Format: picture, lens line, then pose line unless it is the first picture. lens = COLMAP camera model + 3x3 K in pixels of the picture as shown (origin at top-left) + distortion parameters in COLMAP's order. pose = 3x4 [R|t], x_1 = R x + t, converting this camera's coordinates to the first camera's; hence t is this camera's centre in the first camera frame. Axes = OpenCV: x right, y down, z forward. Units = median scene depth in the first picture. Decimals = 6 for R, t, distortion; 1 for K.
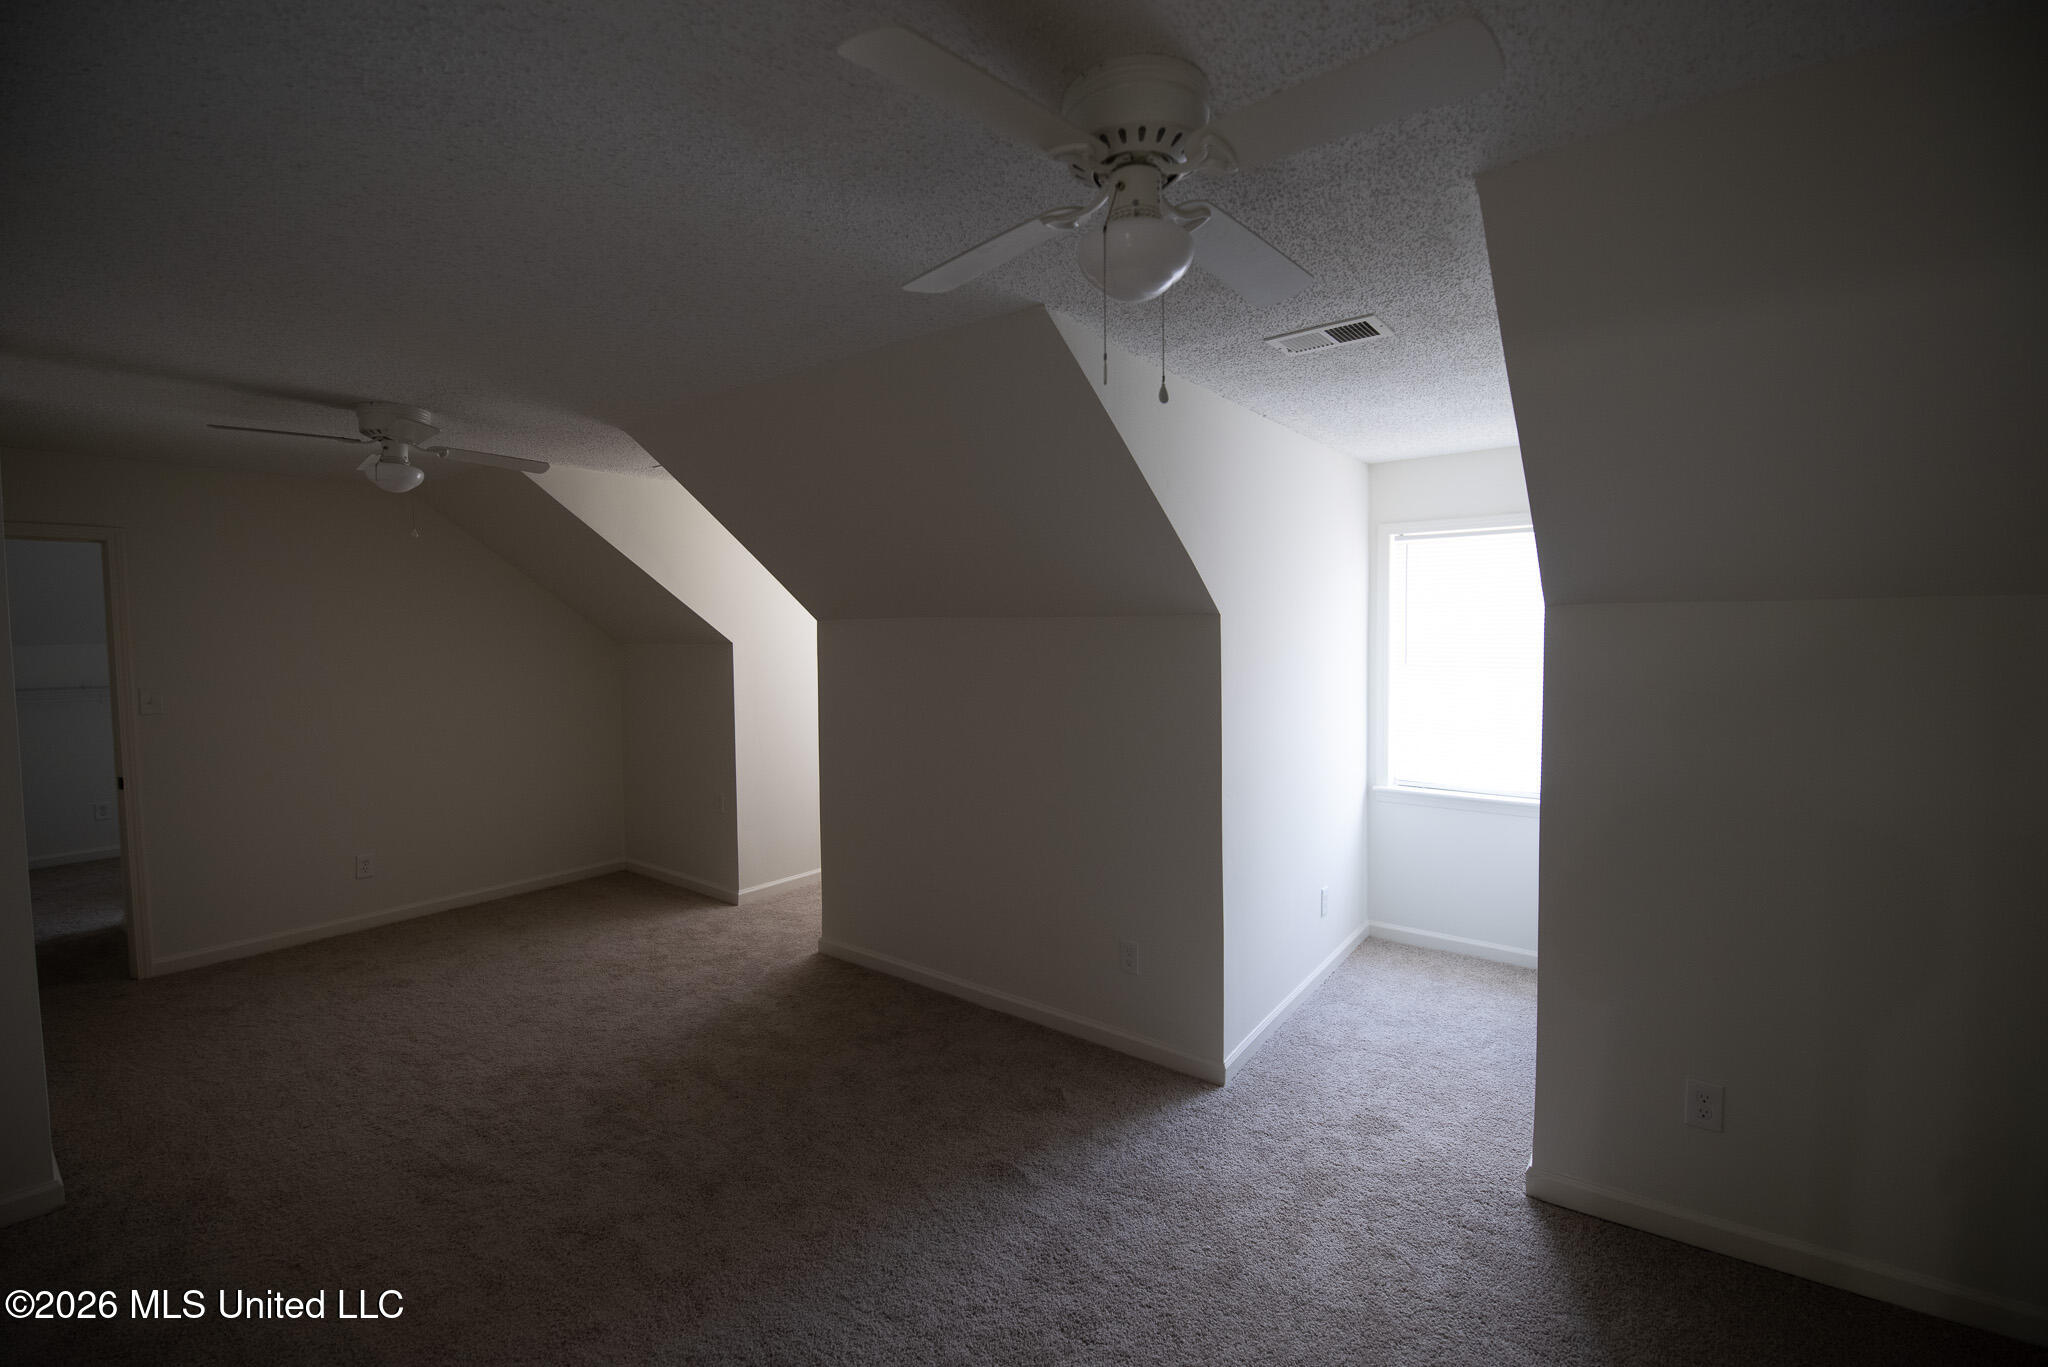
lens RADIAL K [[883.2, 0, 1024.7], [0, 883.2, 668.3], [0, 0, 1]] dist [0.002206, -0.012962]
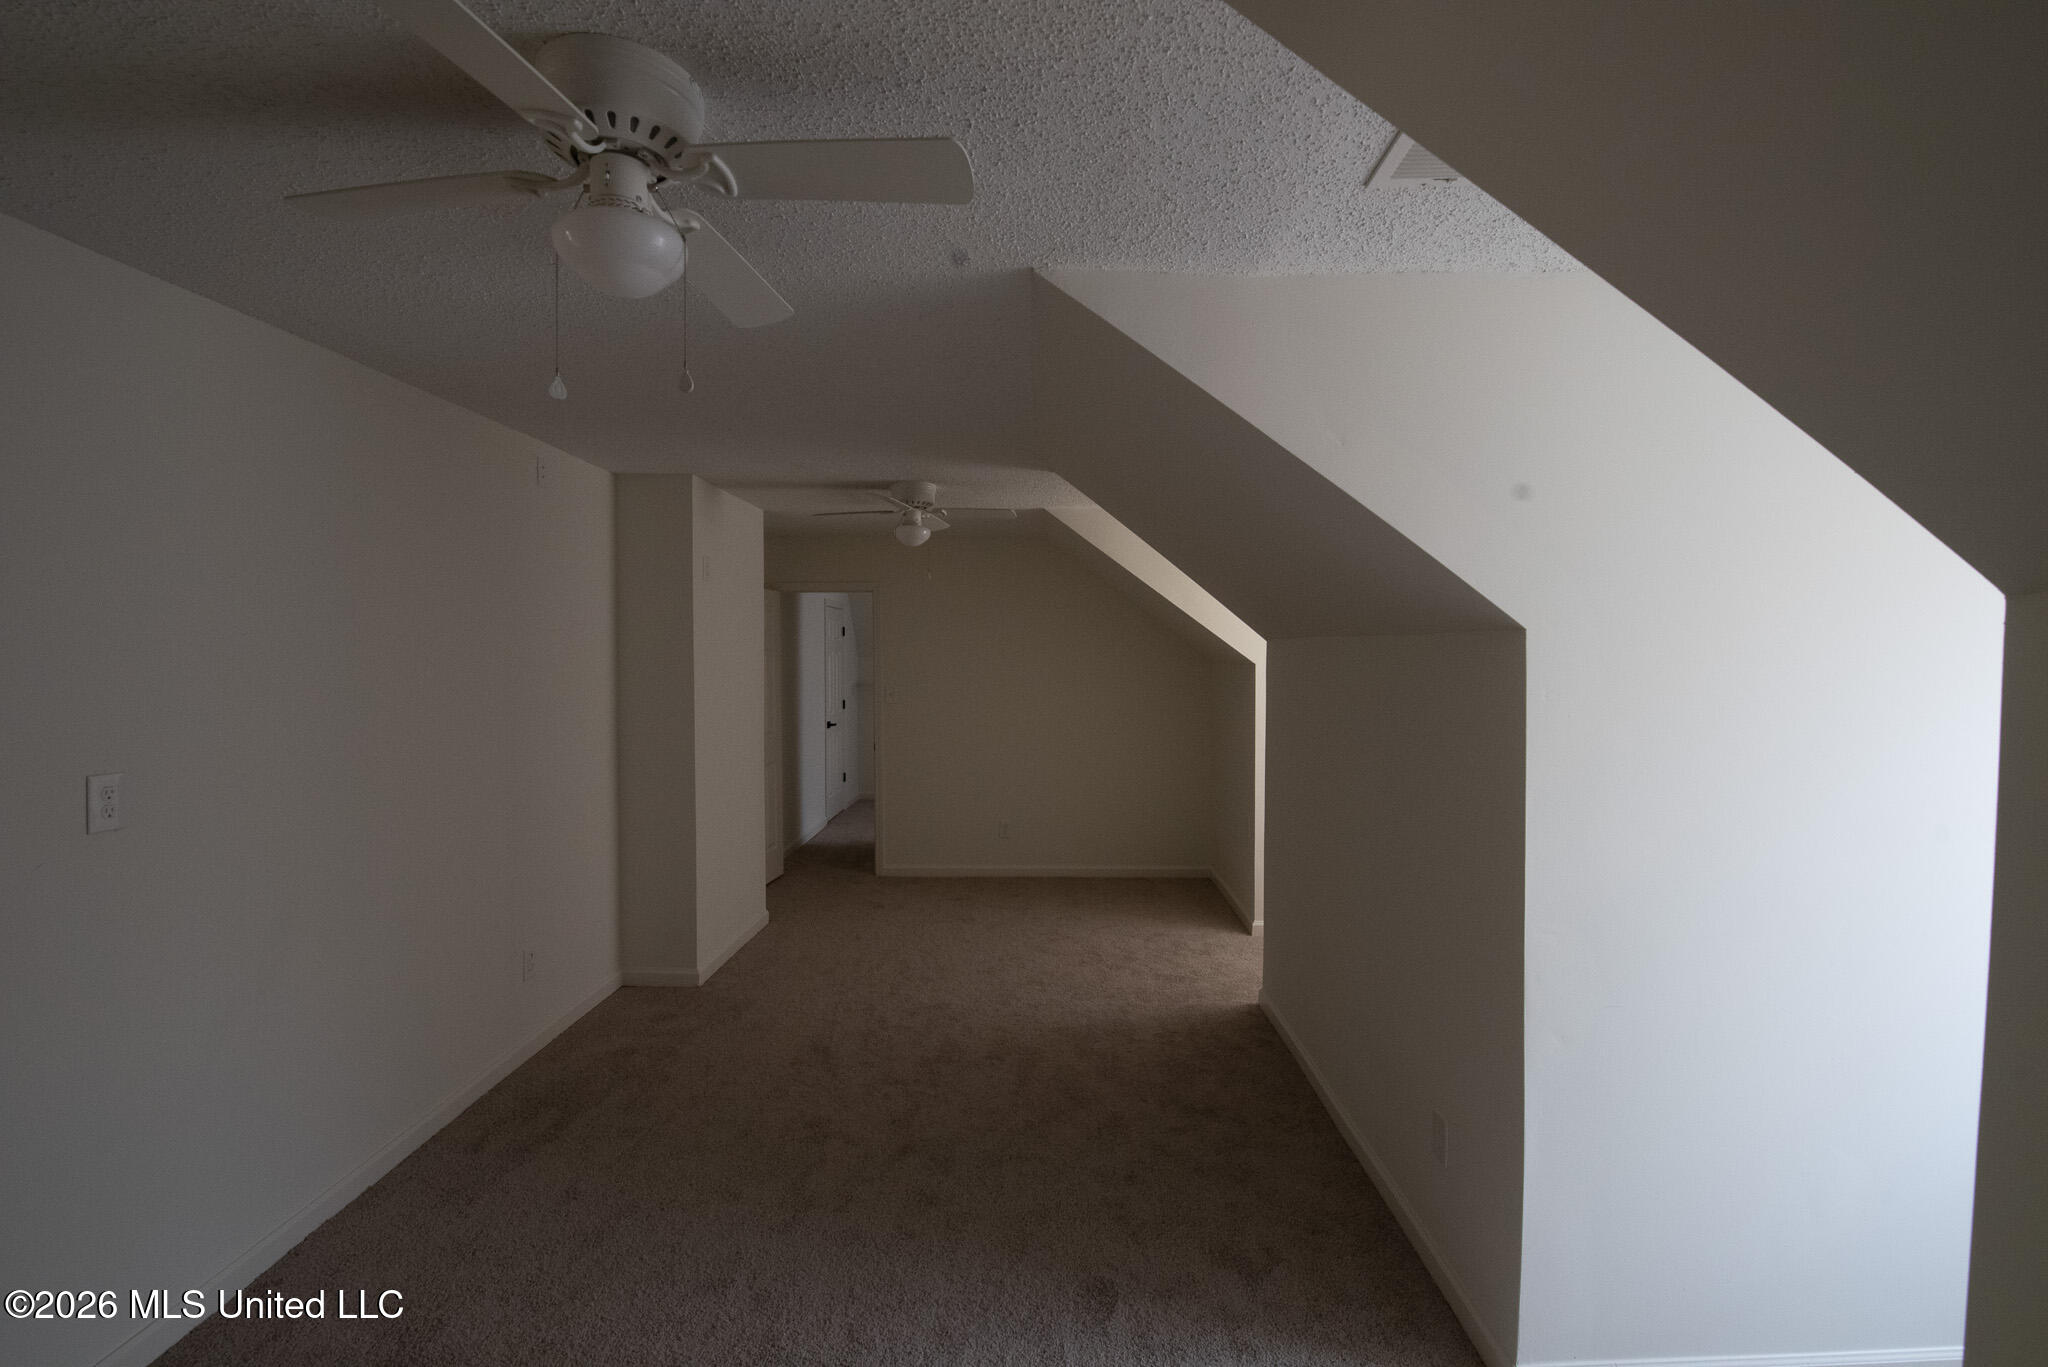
lens RADIAL K [[883.2, 0, 1024.7], [0, 883.2, 668.3], [0, 0, 1]] dist [0.002206, -0.012962]
pose [[0.590444, 0.019712, -0.806838, 0.391676], [-0.040622, 0.999160, -0.005317, -0.011801], [0.806056, 0.035915, 0.590749, 0.278477]]
